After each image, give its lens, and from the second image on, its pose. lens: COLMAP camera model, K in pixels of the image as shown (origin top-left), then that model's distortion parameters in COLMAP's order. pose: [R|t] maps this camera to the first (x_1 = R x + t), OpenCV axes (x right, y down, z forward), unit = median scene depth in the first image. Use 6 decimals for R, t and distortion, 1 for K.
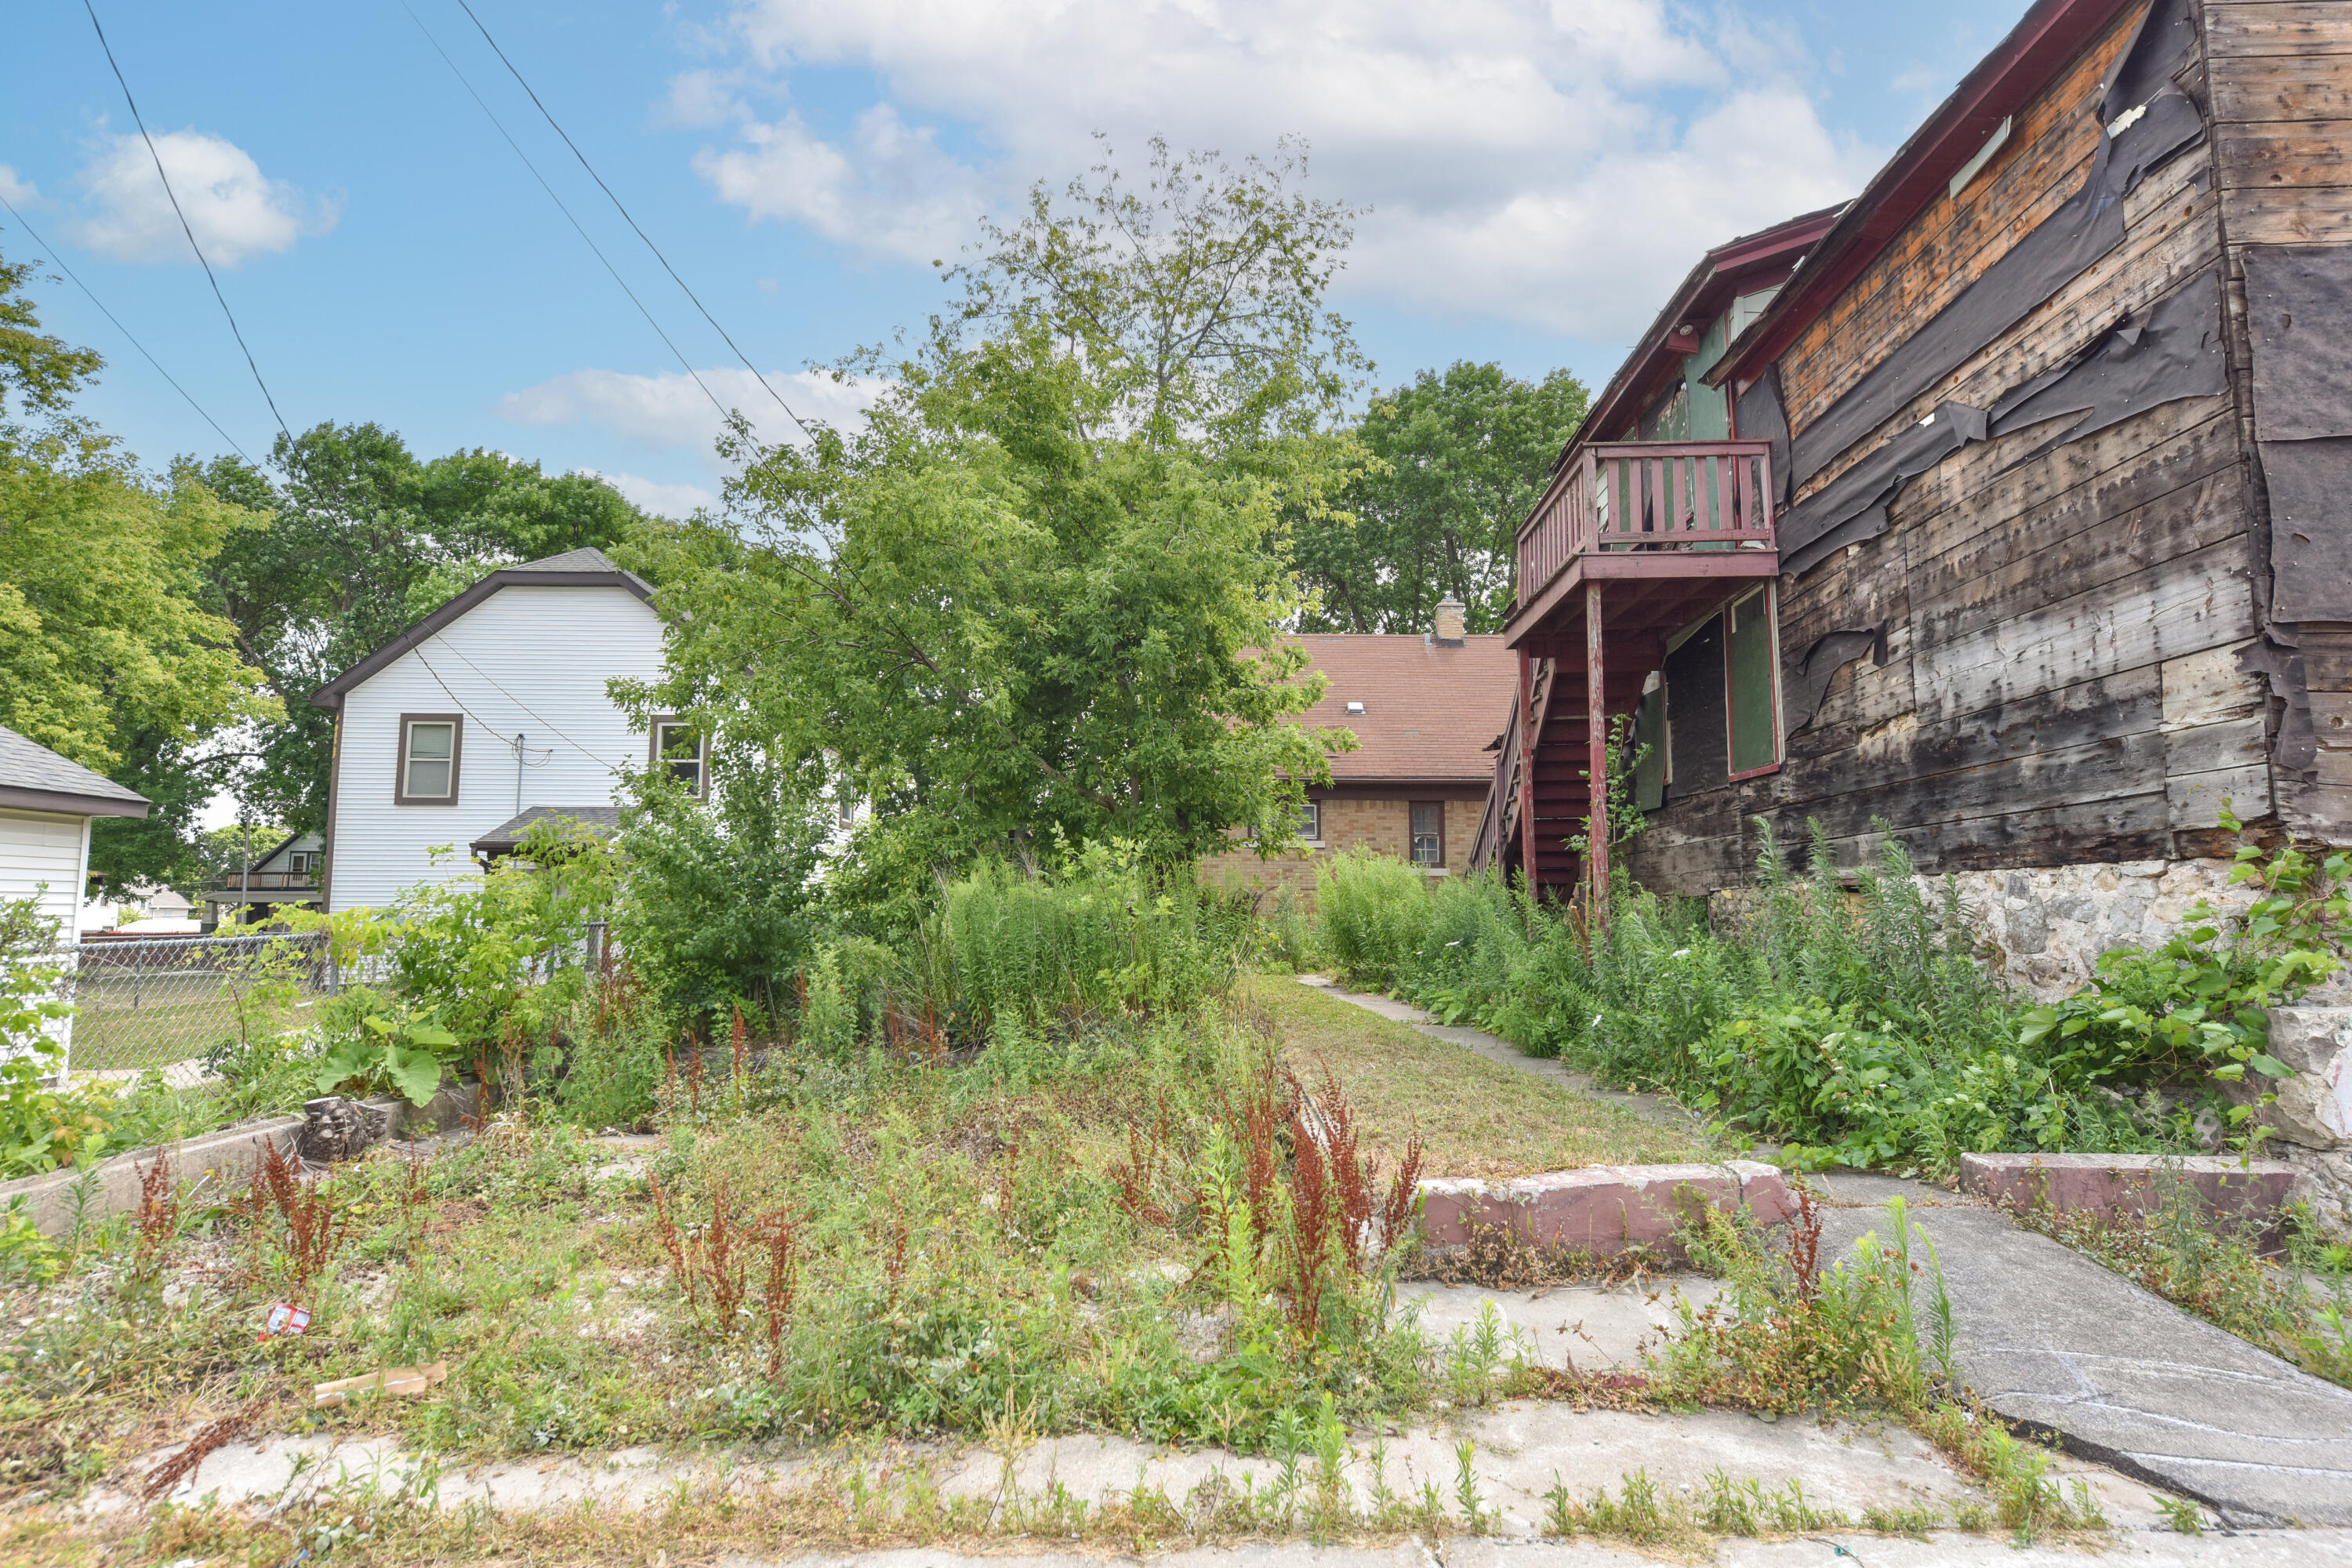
lens RADIAL K [[1248.3, 0, 1186.6], [0, 1248.3, 785.7], [0, 0, 1]] dist [0.013421, 0.003081]
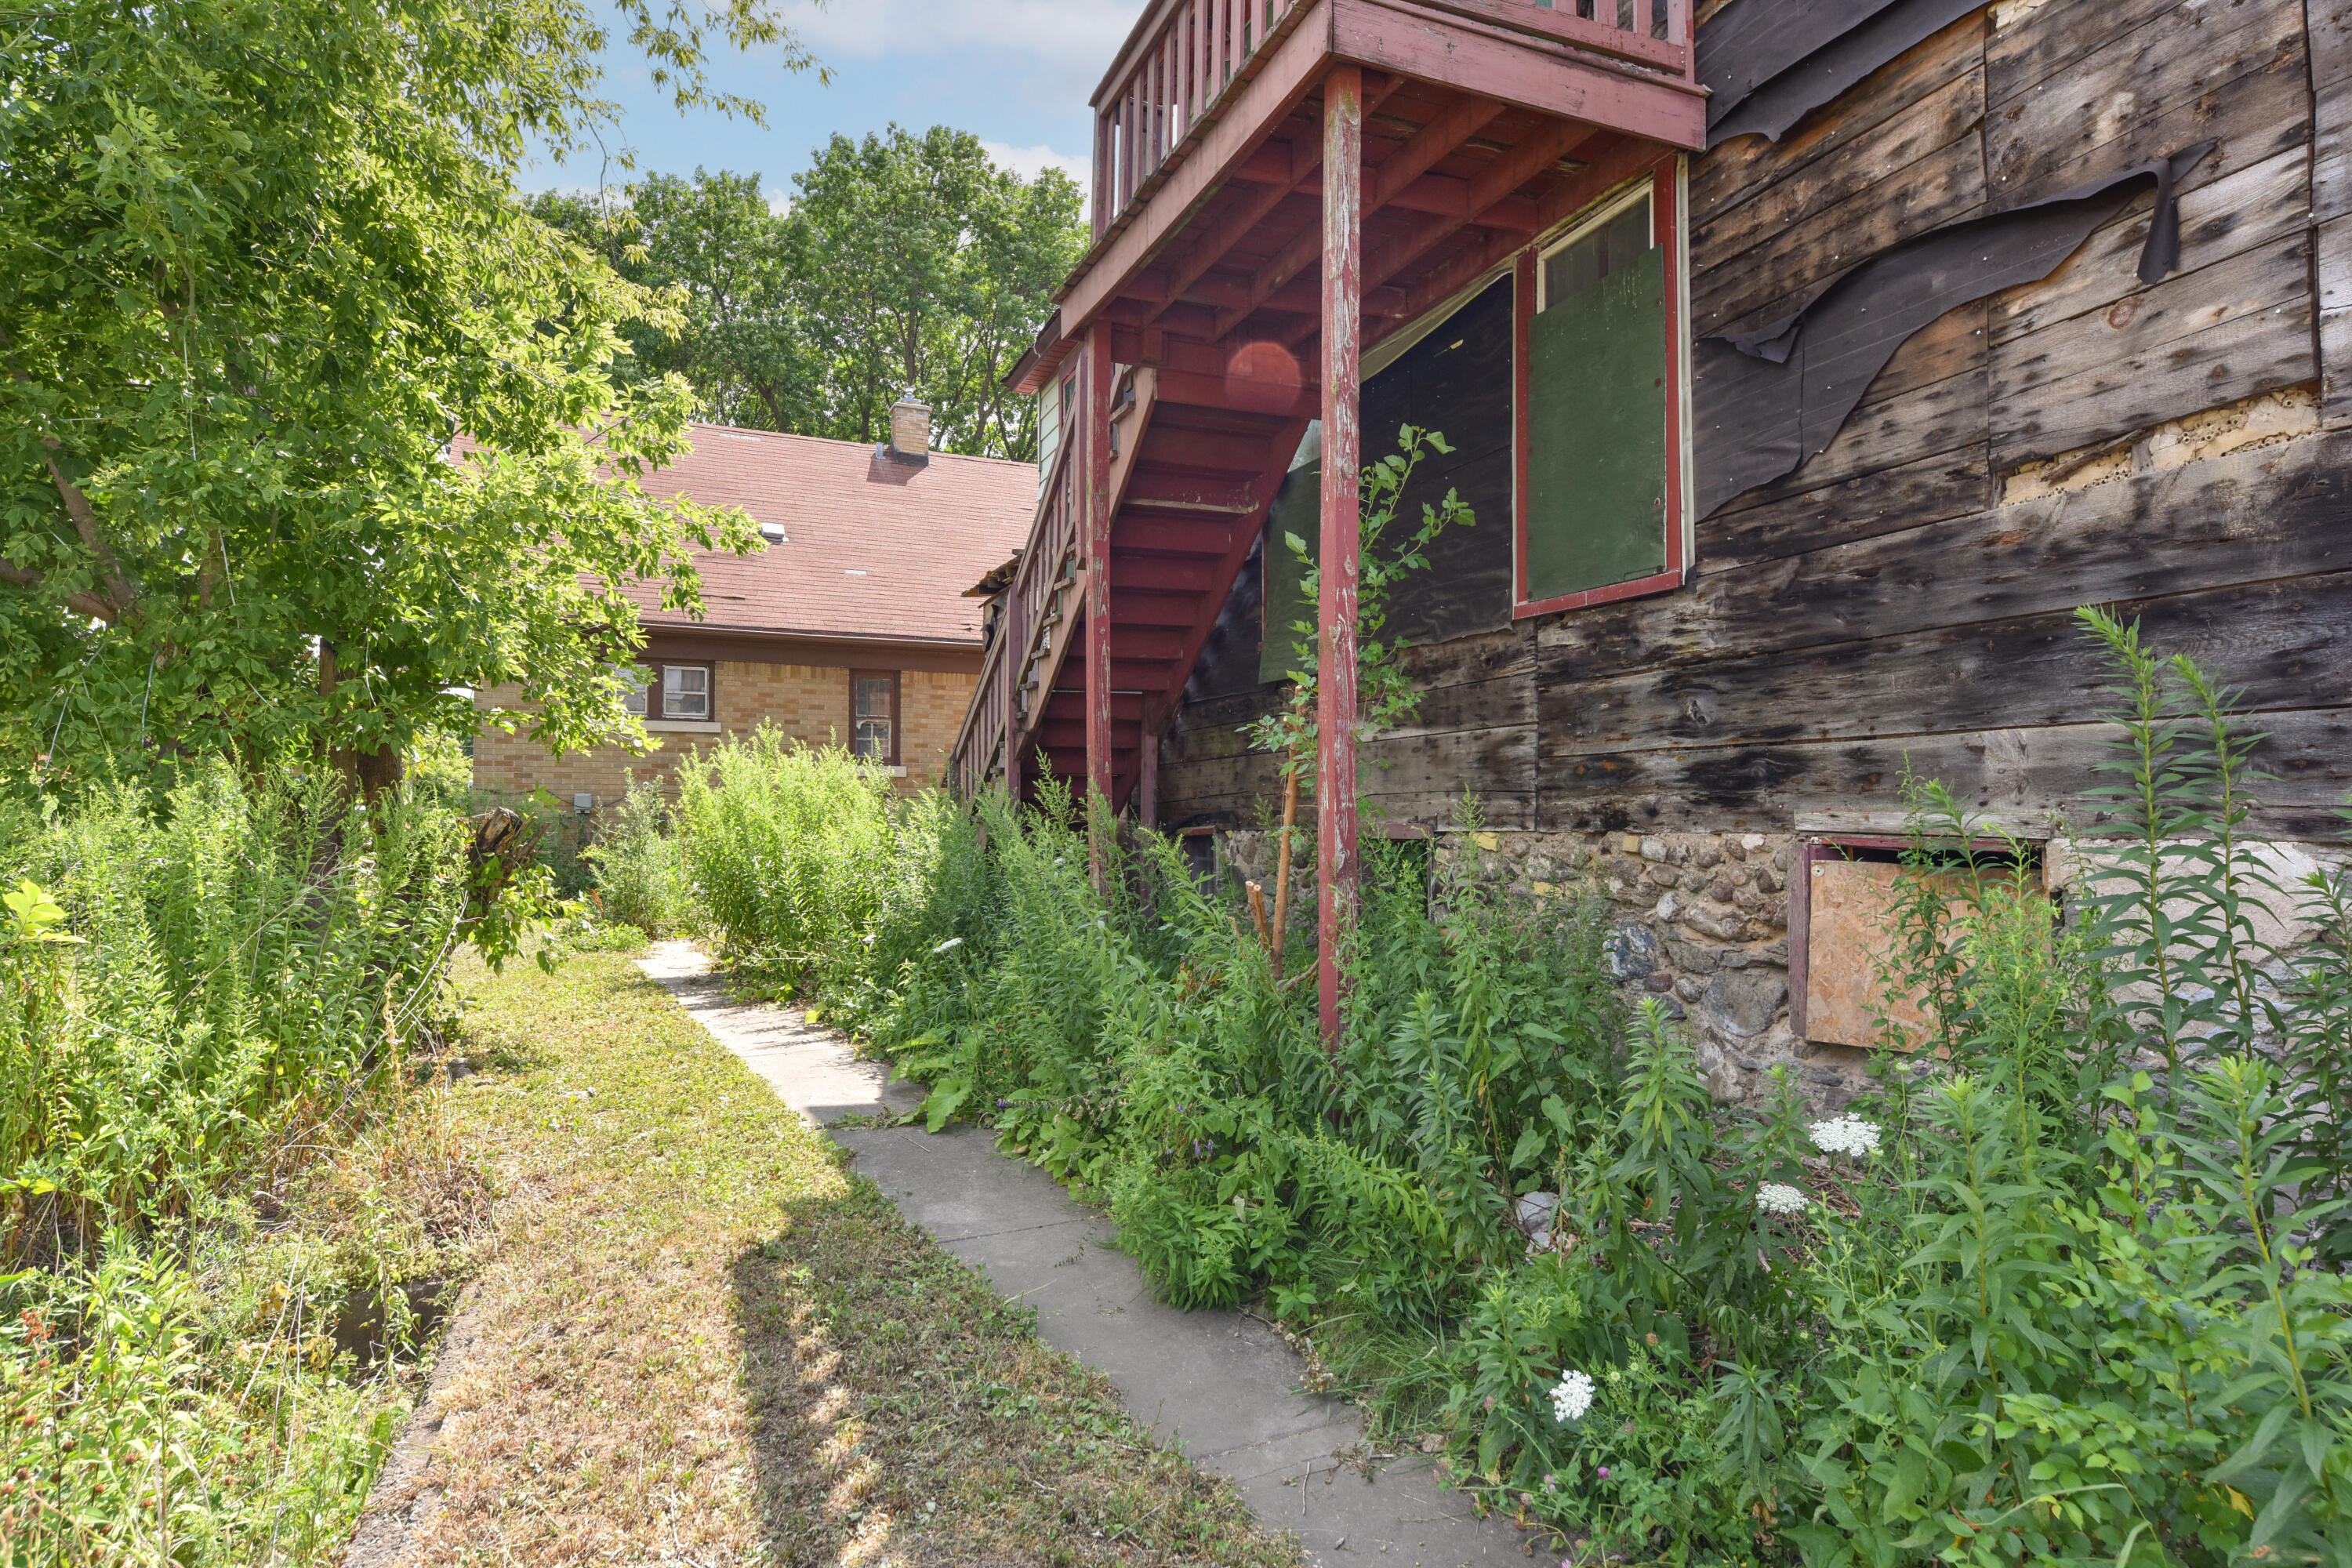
lens RADIAL K [[1291.7, 0, 1190.6], [0, 1291.7, 790.6], [0, 0, 1]] dist [0.013728, 0.000027]
pose [[0.905863, 0.005124, 0.423541, 0.149609], [-0.043528, 0.995759, 0.081049, 0.043503], [-0.421329, -0.091855, 0.902244, 0.877558]]
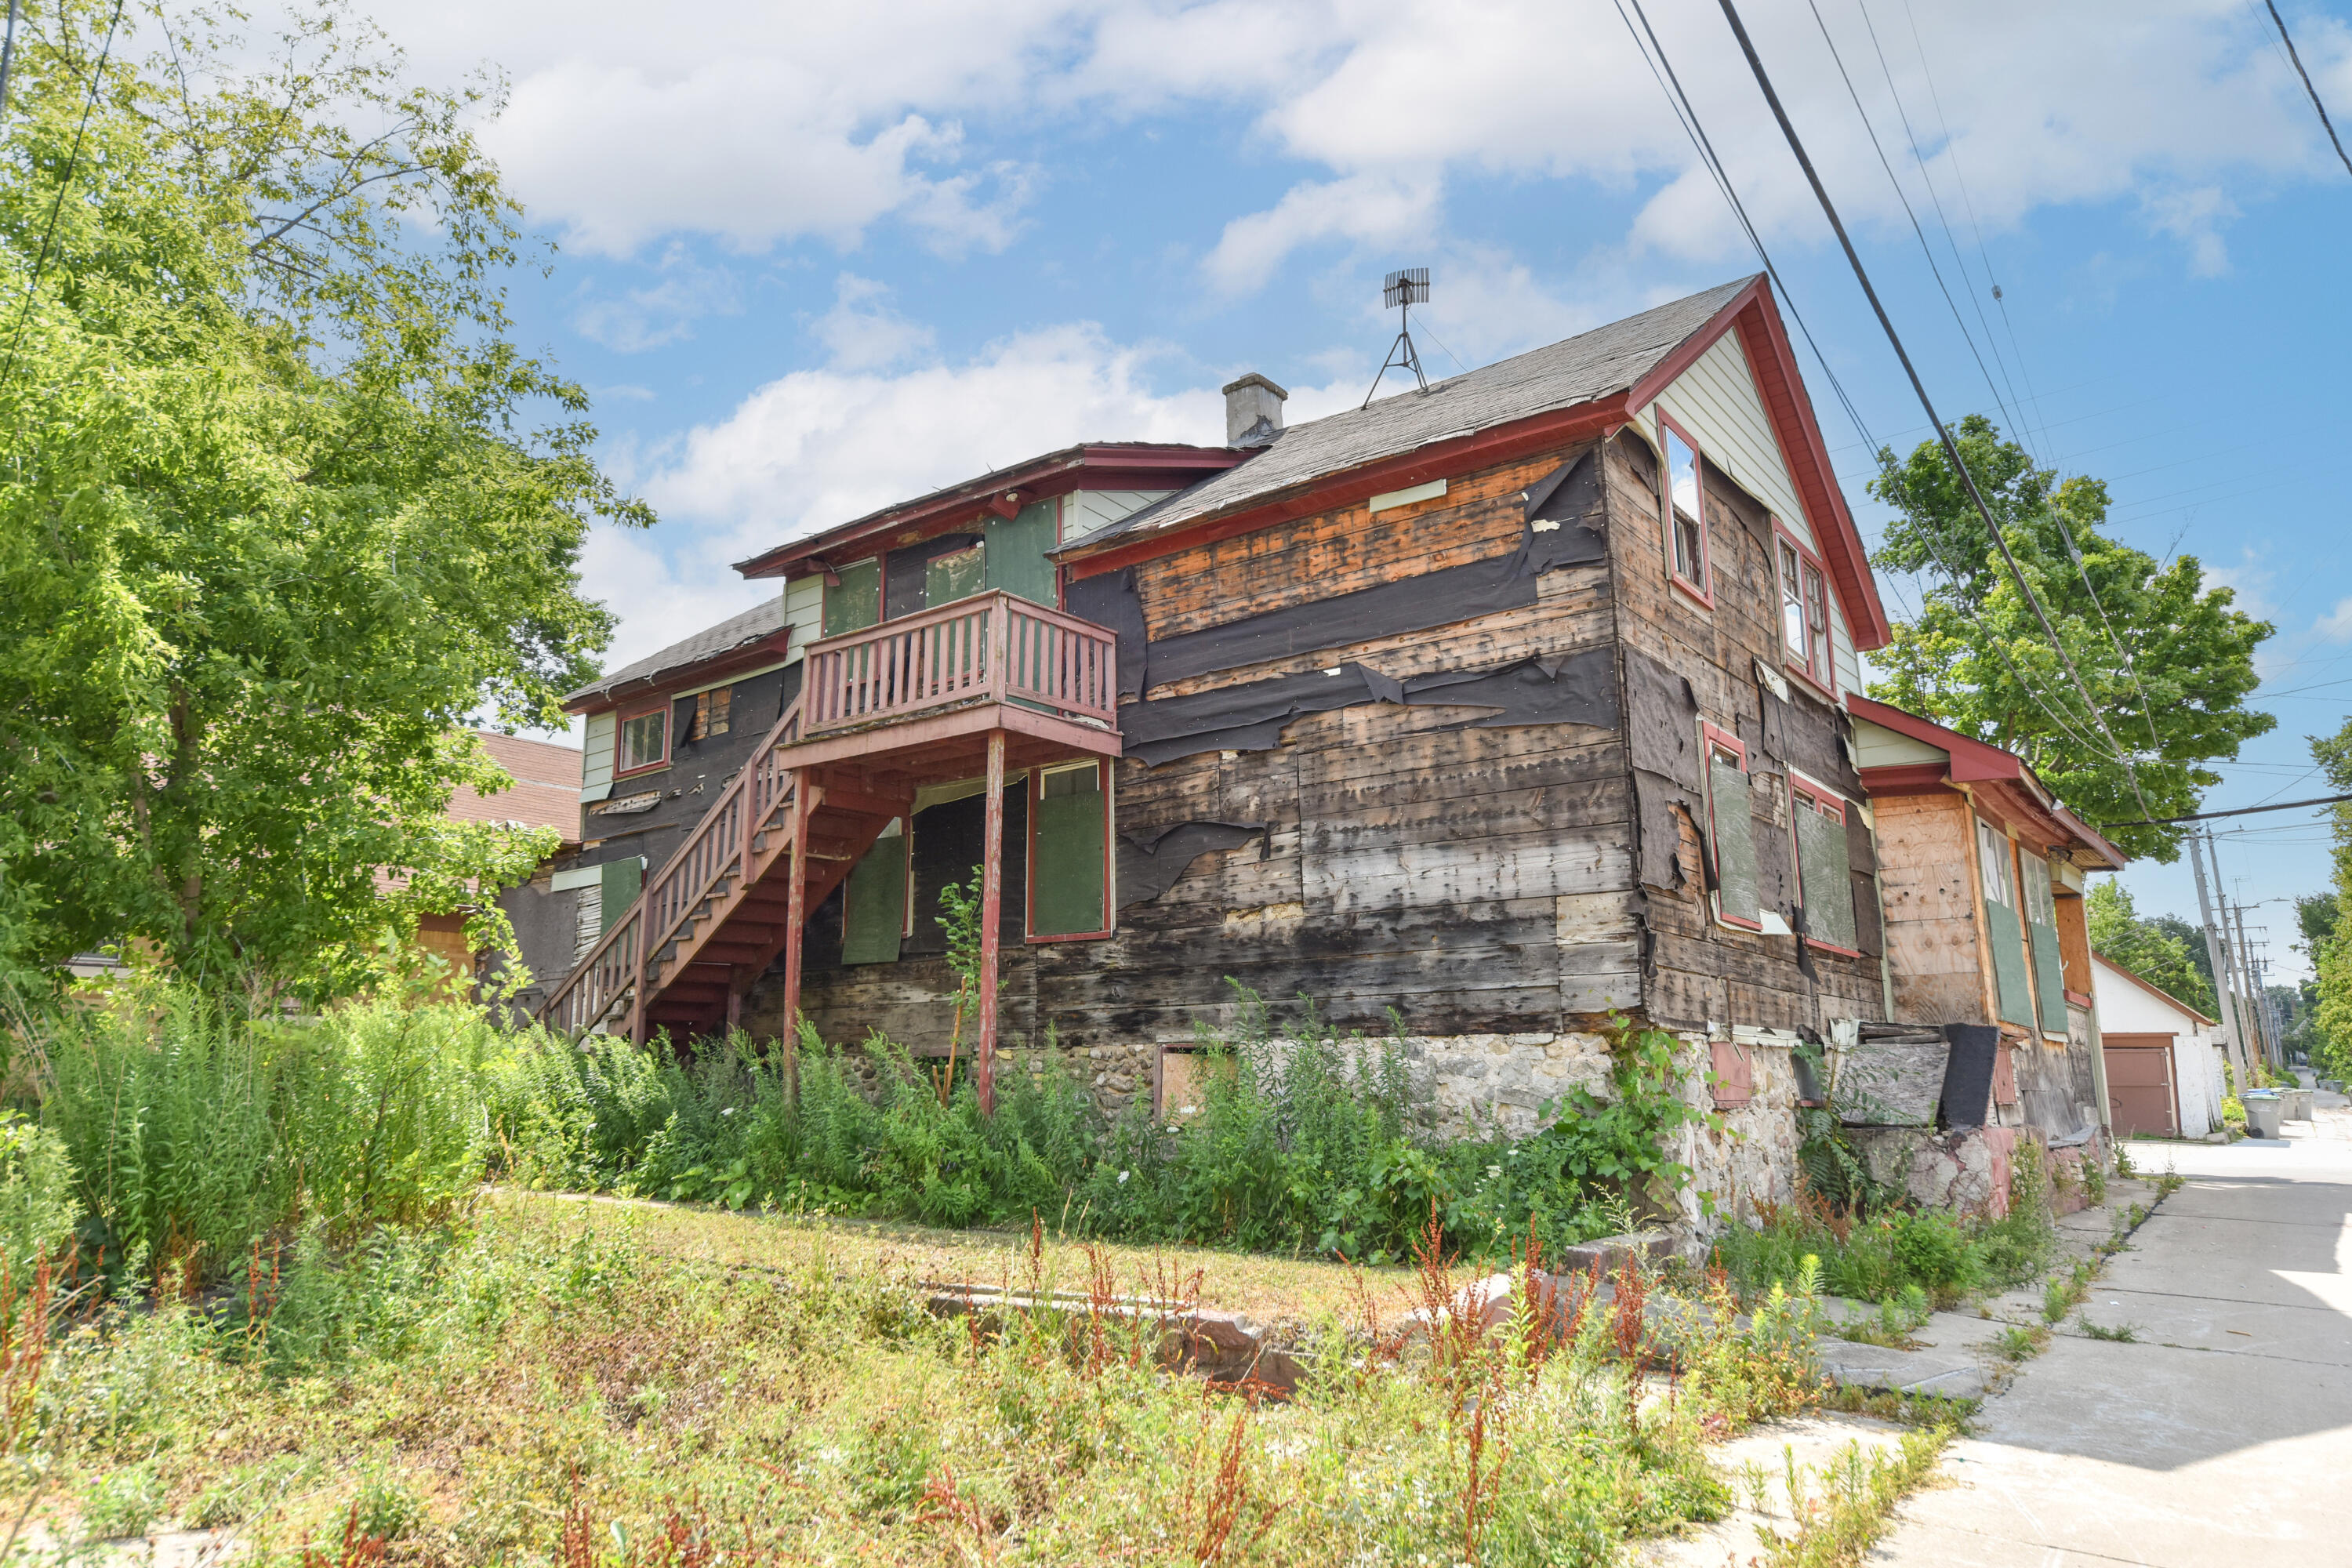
lens RADIAL K [[1487.7, 0, 1180.5], [0, 1487.7, 792.1], [0, 0, 1]] dist [0.008453, 0.000290]
pose [[0.579215, 0.153097, 0.800669, -0.723956], [-0.080633, 0.988149, -0.130614, 0.035532], [-0.811177, 0.011093, 0.584695, 0.284174]]
